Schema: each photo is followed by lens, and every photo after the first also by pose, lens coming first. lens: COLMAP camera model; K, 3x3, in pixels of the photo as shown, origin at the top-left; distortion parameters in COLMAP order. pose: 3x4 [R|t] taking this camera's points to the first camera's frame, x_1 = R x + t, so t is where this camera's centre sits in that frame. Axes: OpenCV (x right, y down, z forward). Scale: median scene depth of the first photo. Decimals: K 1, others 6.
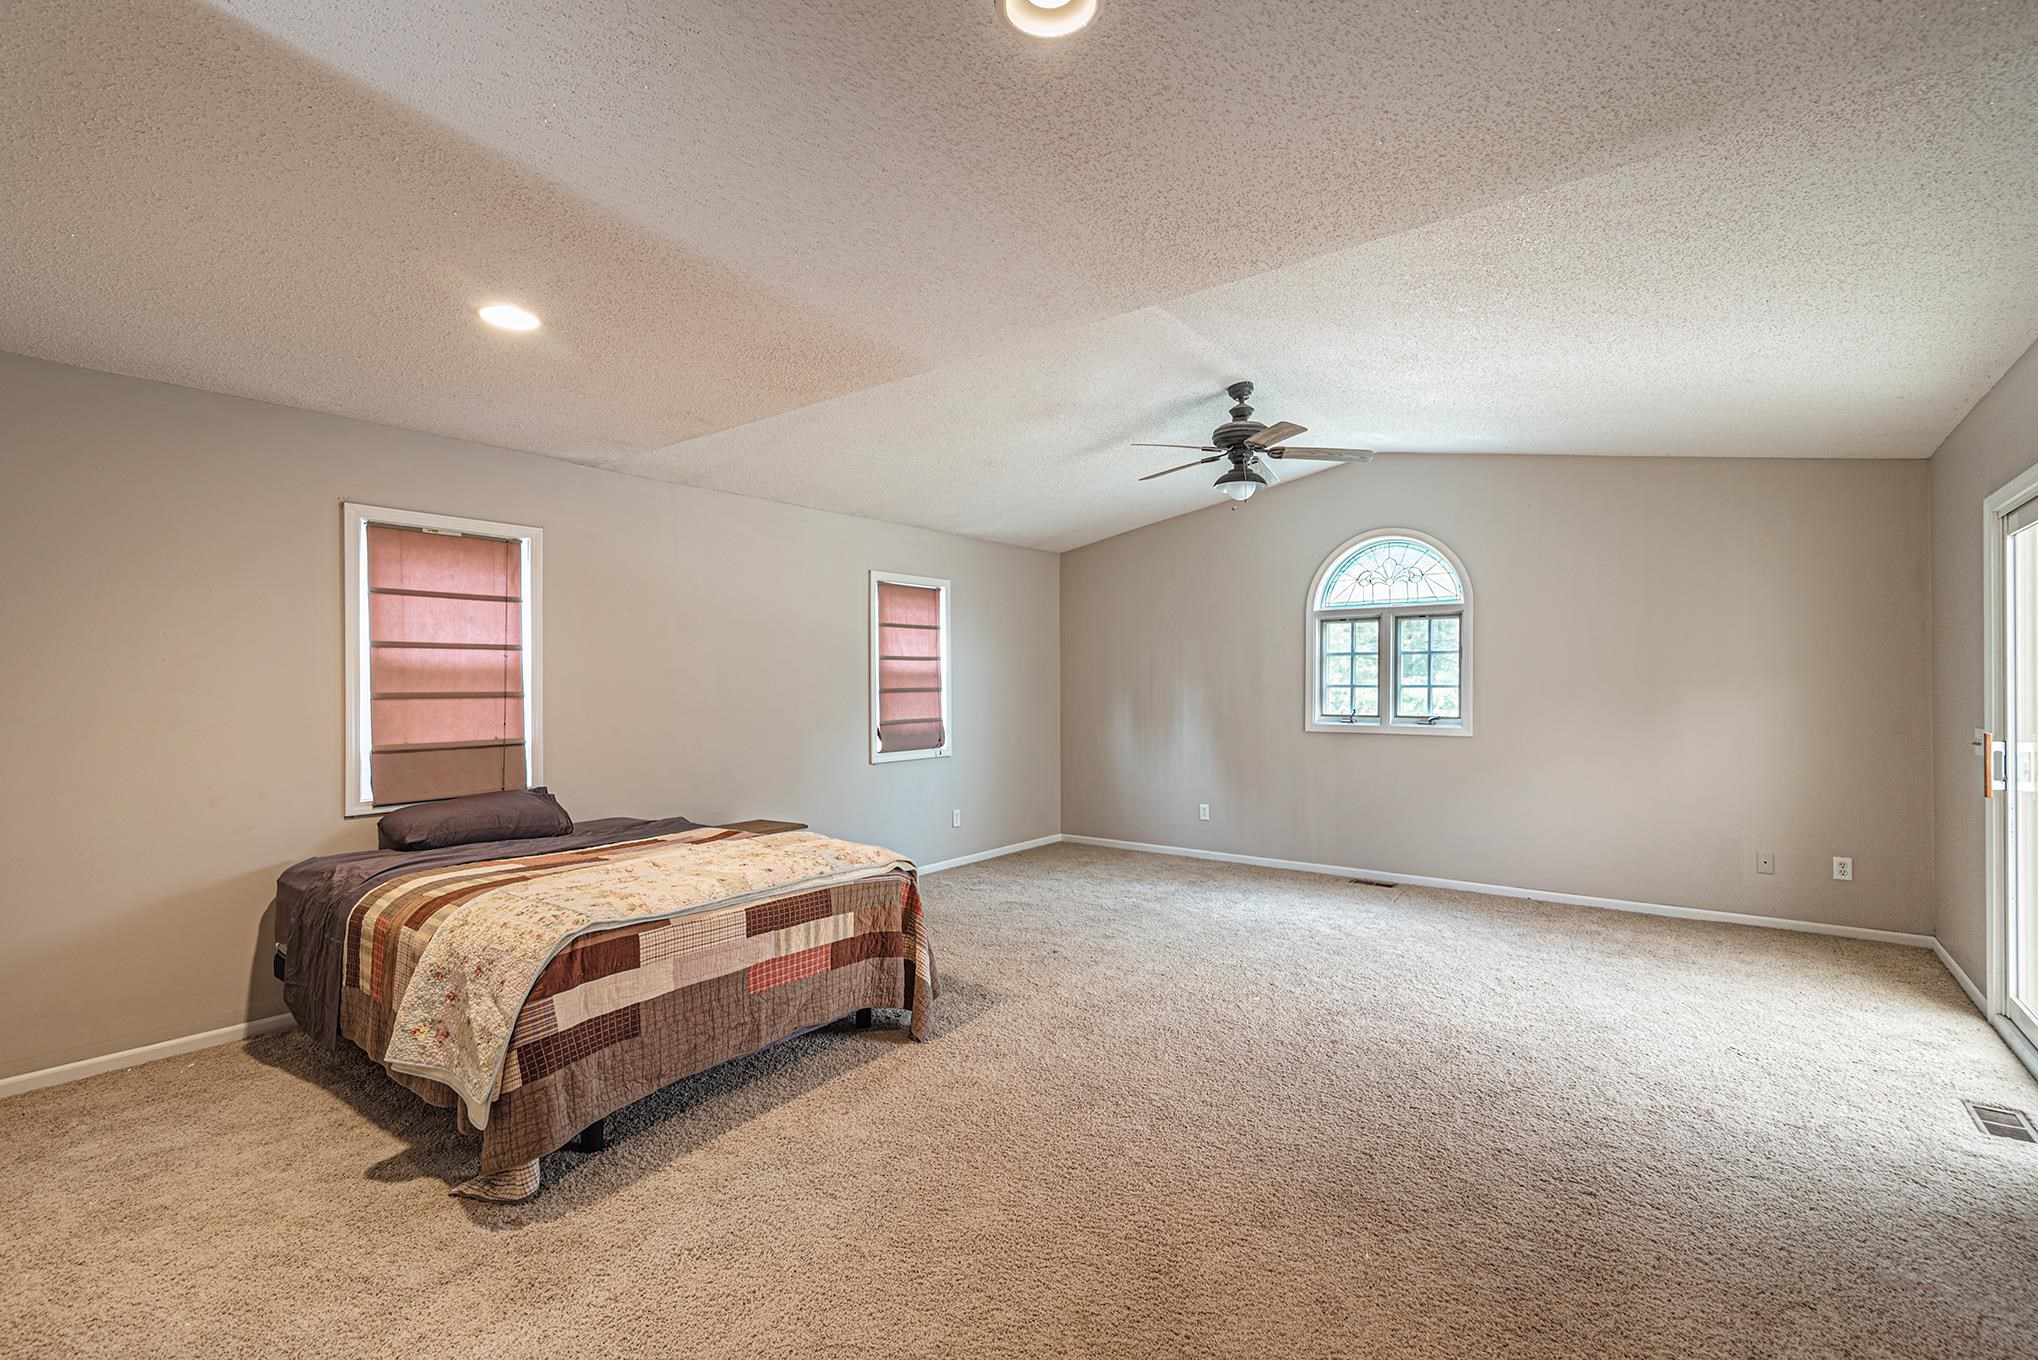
lens RADIAL K [[930.1, 0, 1023.6], [0, 930.1, 684.1], [0, 0, 1]] dist [0.012061, -0.000490]
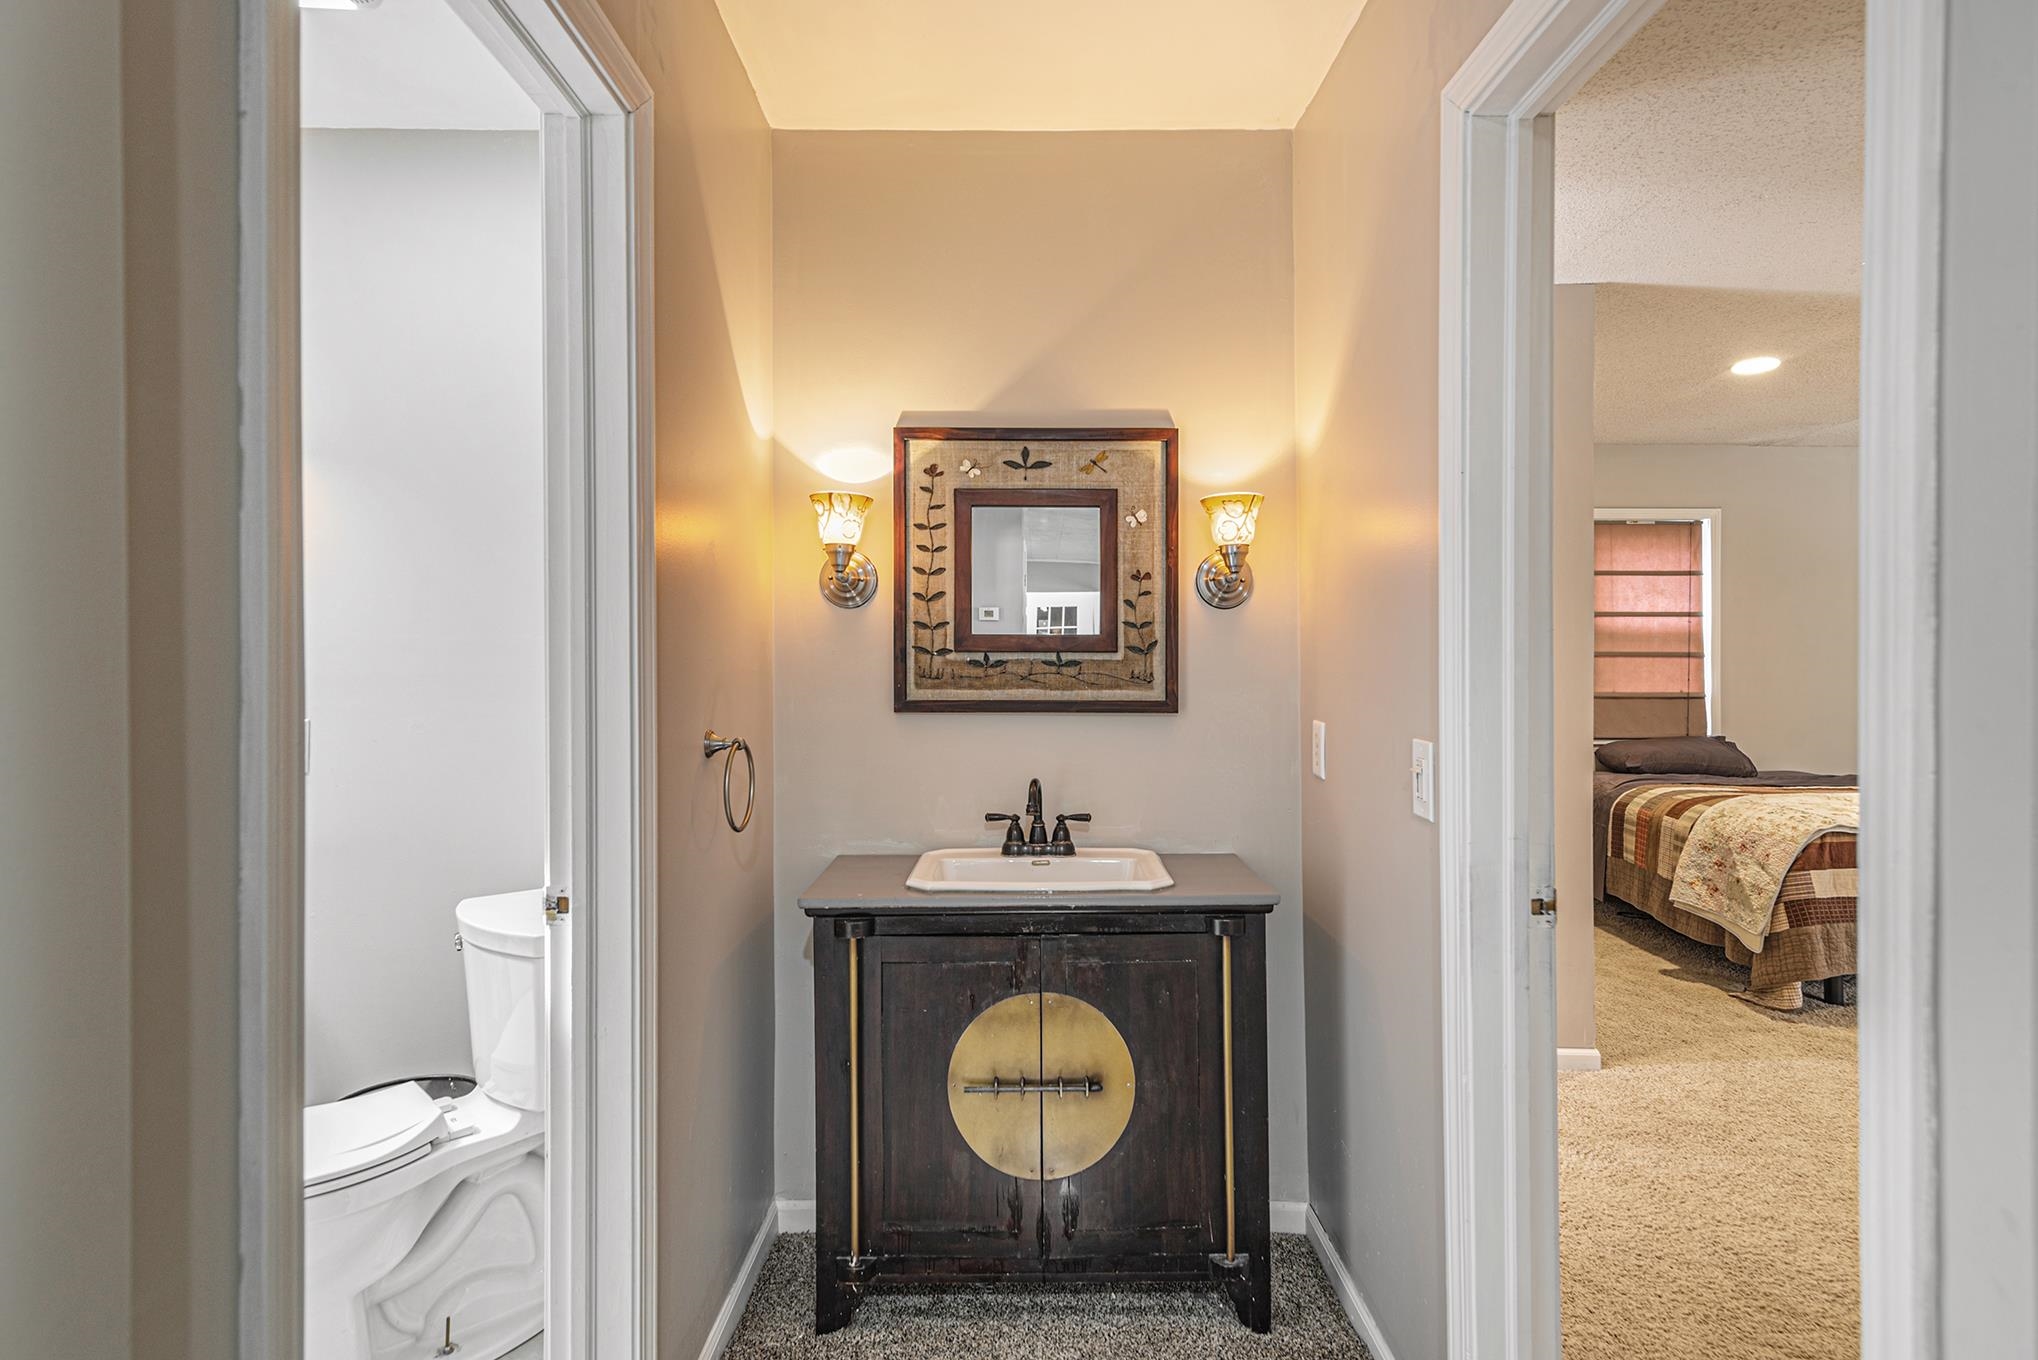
lens RADIAL K [[1116.8, 0, 1017.0], [0, 1116.8, 648.9], [0, 0, 1]] dist [0.015263, -0.000504]
pose [[0.603543, 0.002229, -0.797327, 0.086328], [-0.007083, 0.999972, -0.002565, 0.019801], [0.797299, 0.007196, 0.603542, -0.756003]]
